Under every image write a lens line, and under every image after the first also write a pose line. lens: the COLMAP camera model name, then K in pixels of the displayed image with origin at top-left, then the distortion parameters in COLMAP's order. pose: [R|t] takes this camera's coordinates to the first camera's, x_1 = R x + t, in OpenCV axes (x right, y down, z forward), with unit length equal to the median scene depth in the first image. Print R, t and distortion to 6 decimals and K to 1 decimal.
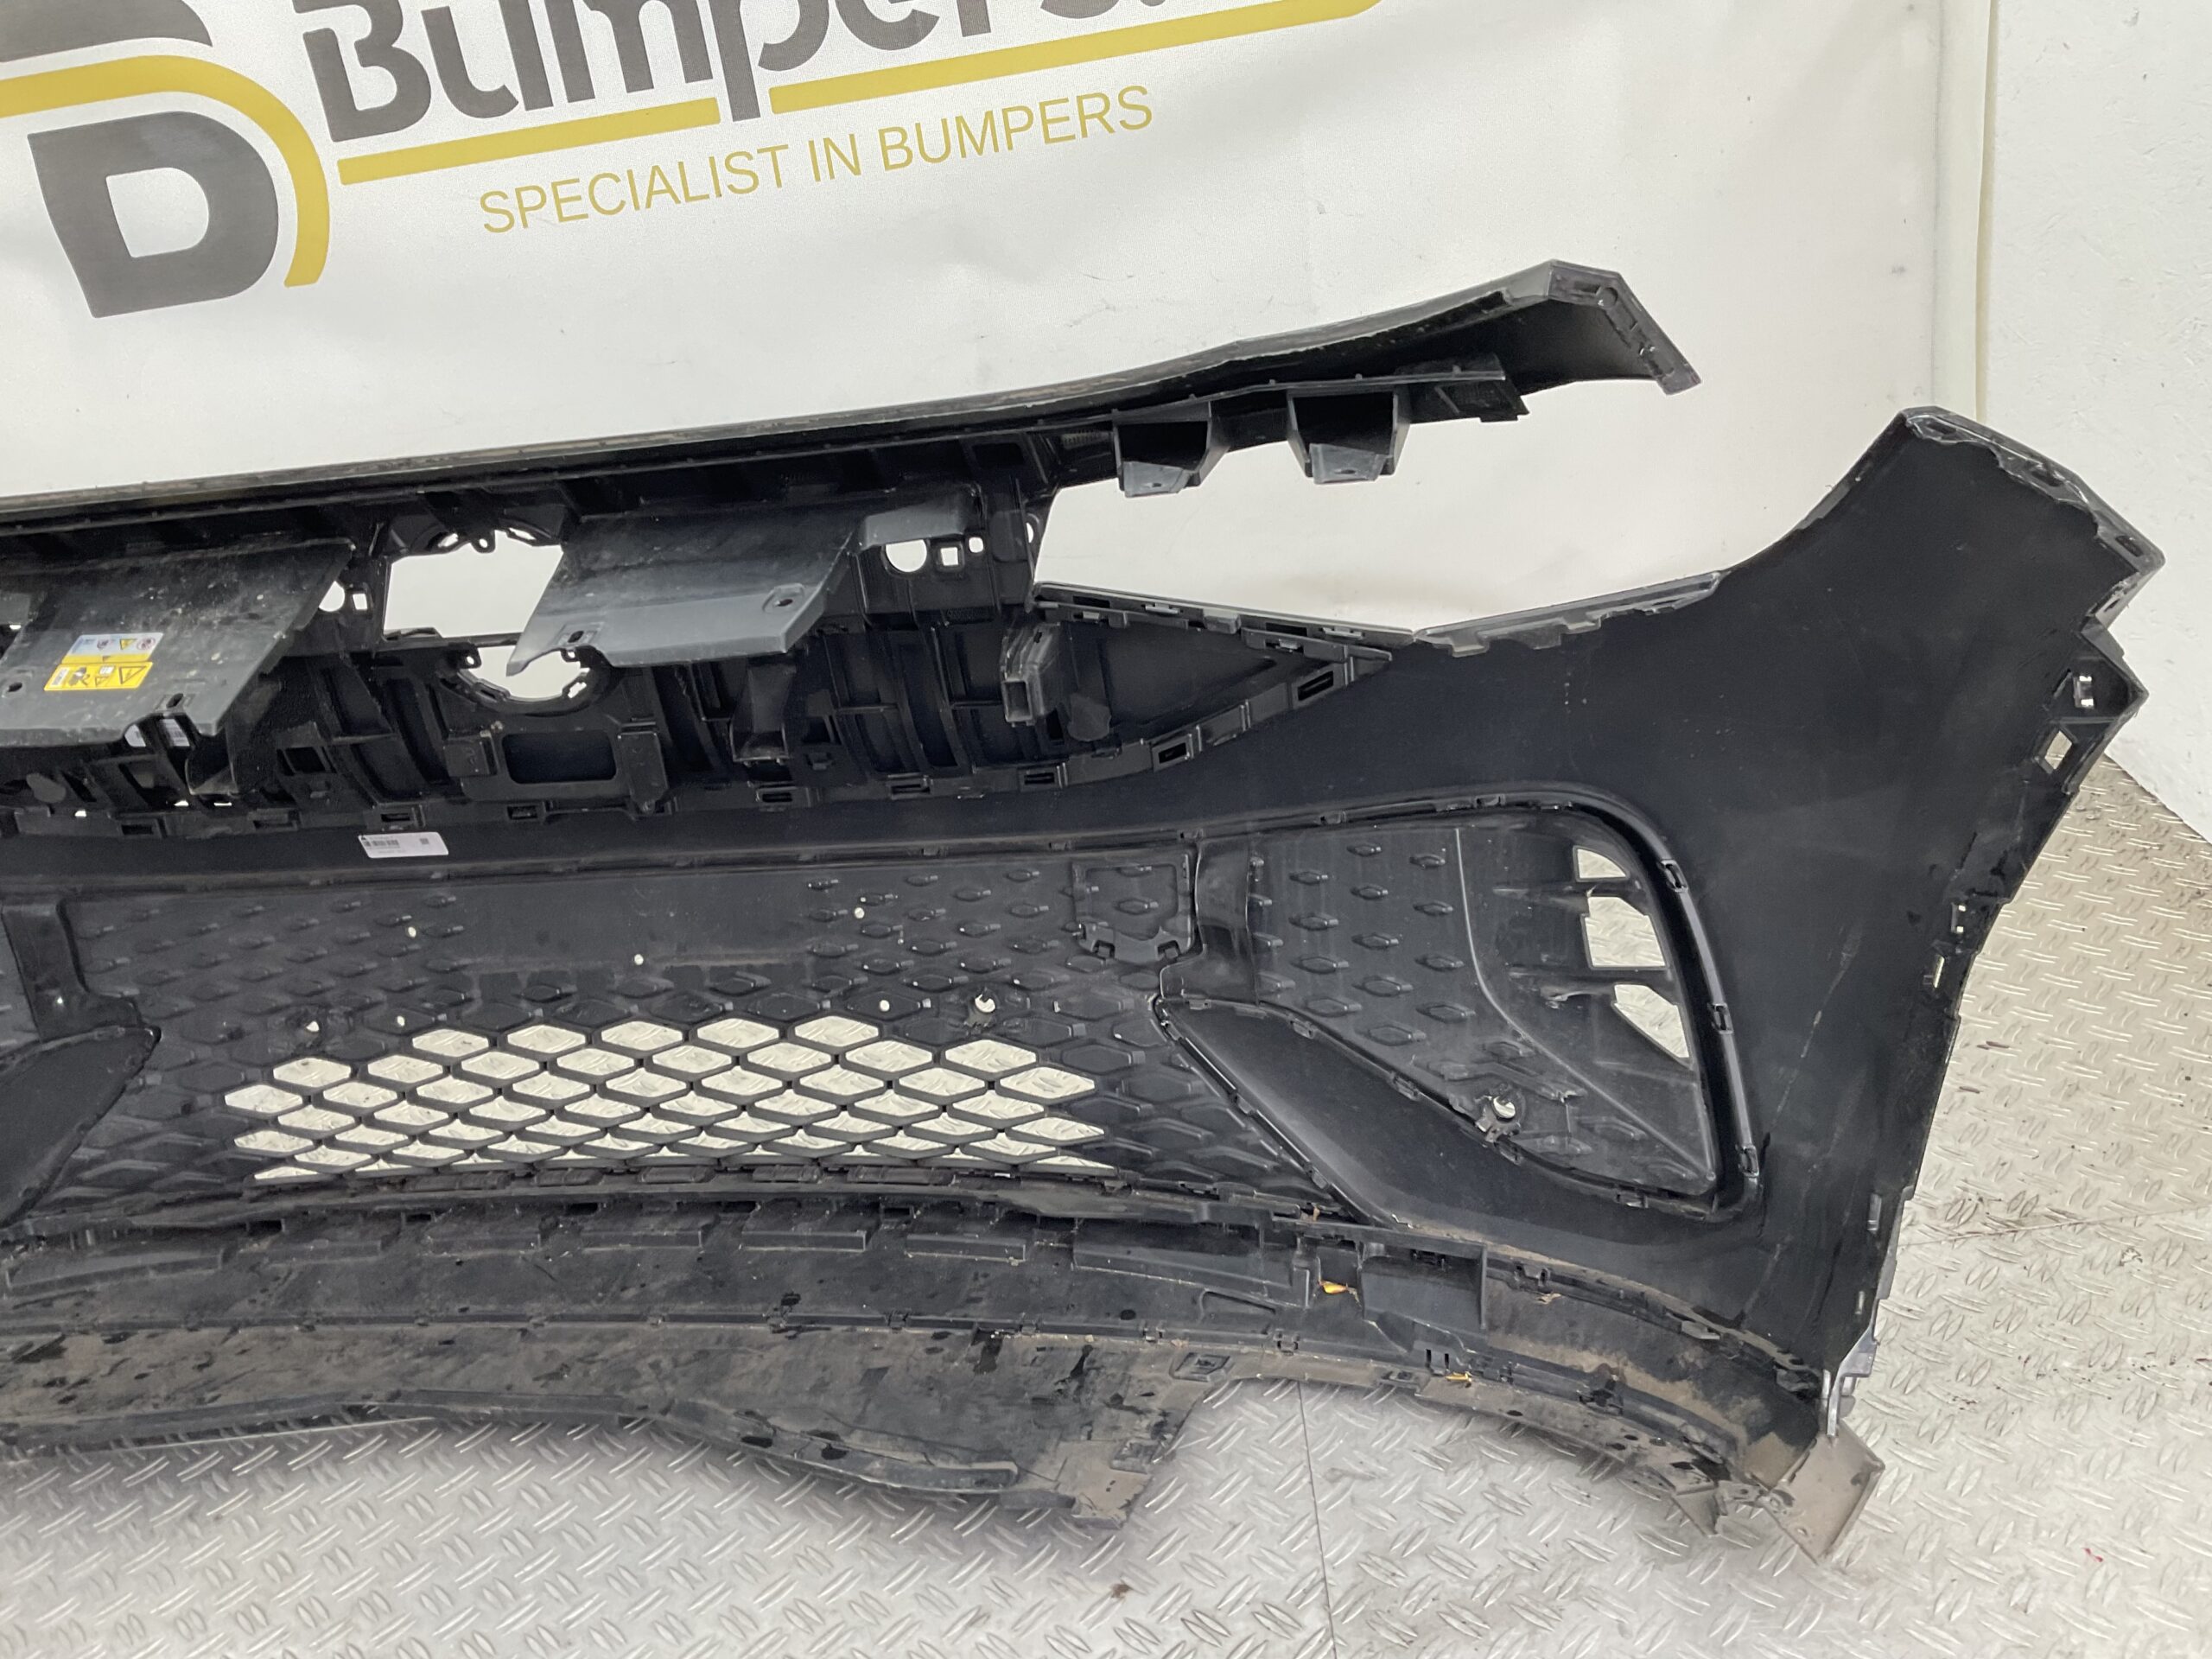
lens RADIAL K [[1814.7, 0, 1106.0], [0, 1814.7, 829.5], [0, 0, 1]] dist [0.101349, -0.185299]
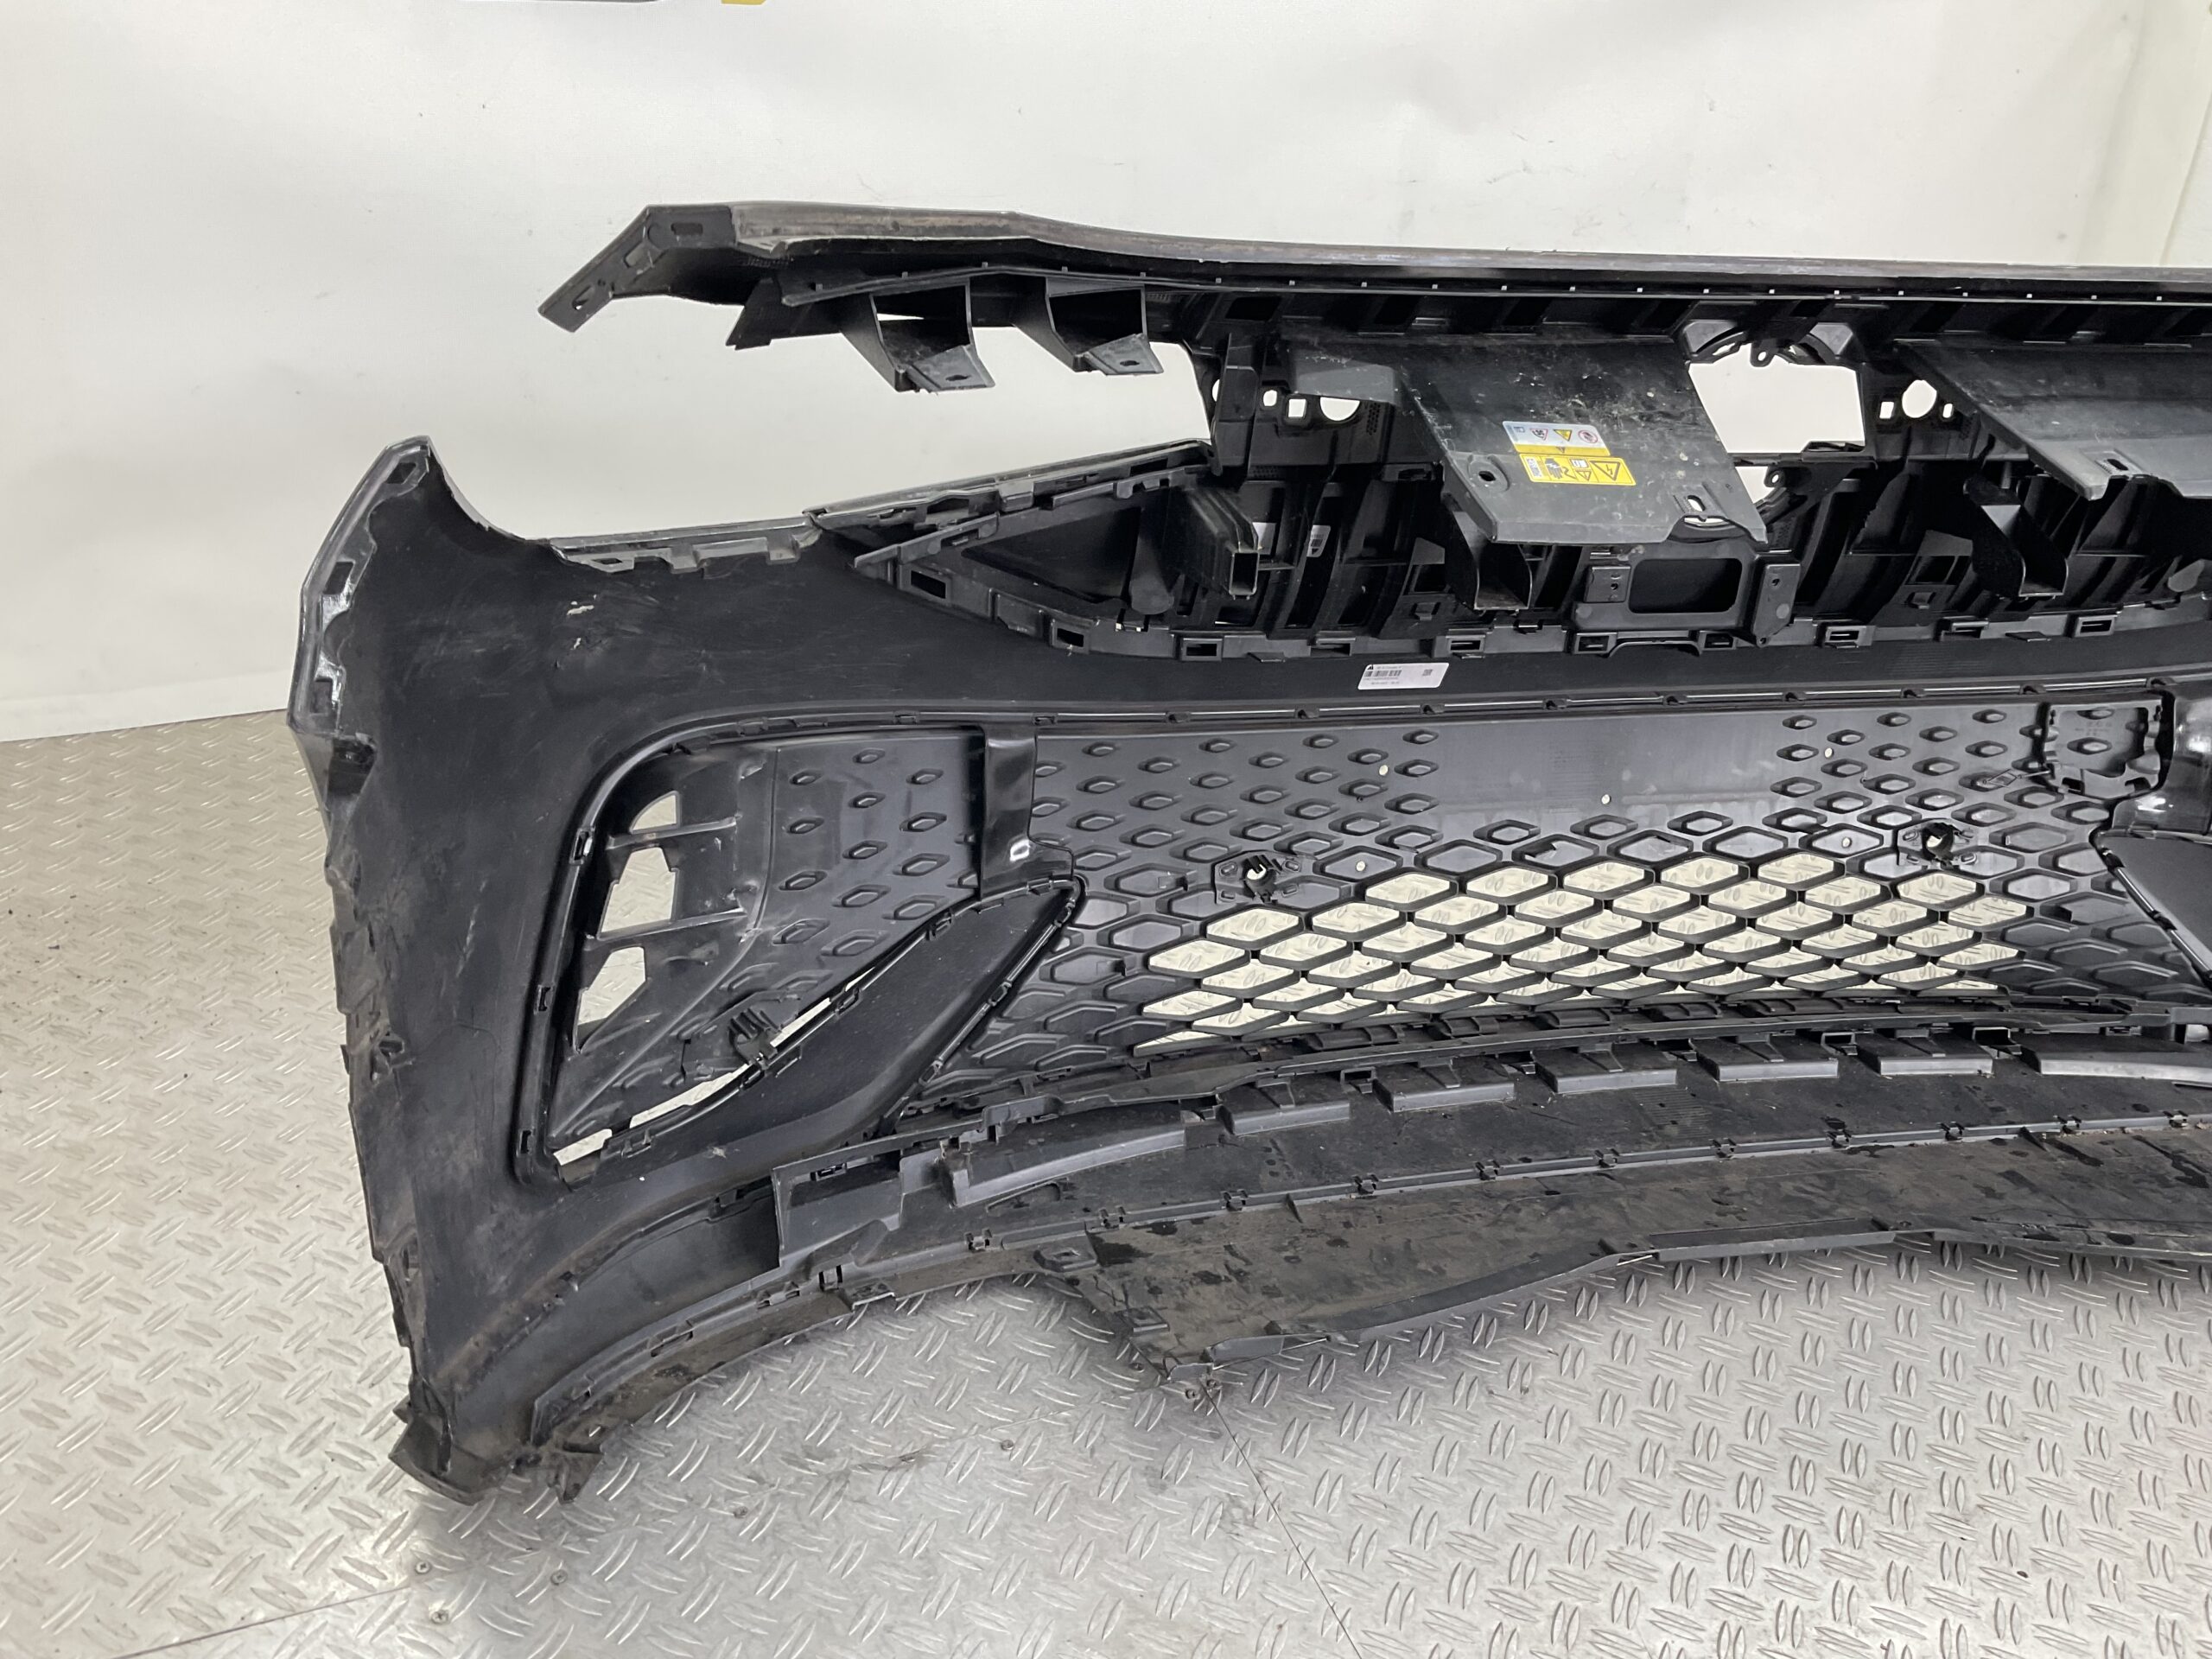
lens RADIAL K [[1814.7, 0, 1106.0], [0, 1814.7, 829.5], [0, 0, 1]] dist [0.101349, -0.185299]
pose [[0.899280, -0.003597, 0.437358, -0.918080], [-0.017080, 0.998915, 0.043336, 0.048586], [-0.437040, -0.046441, 0.898243, 0.232089]]
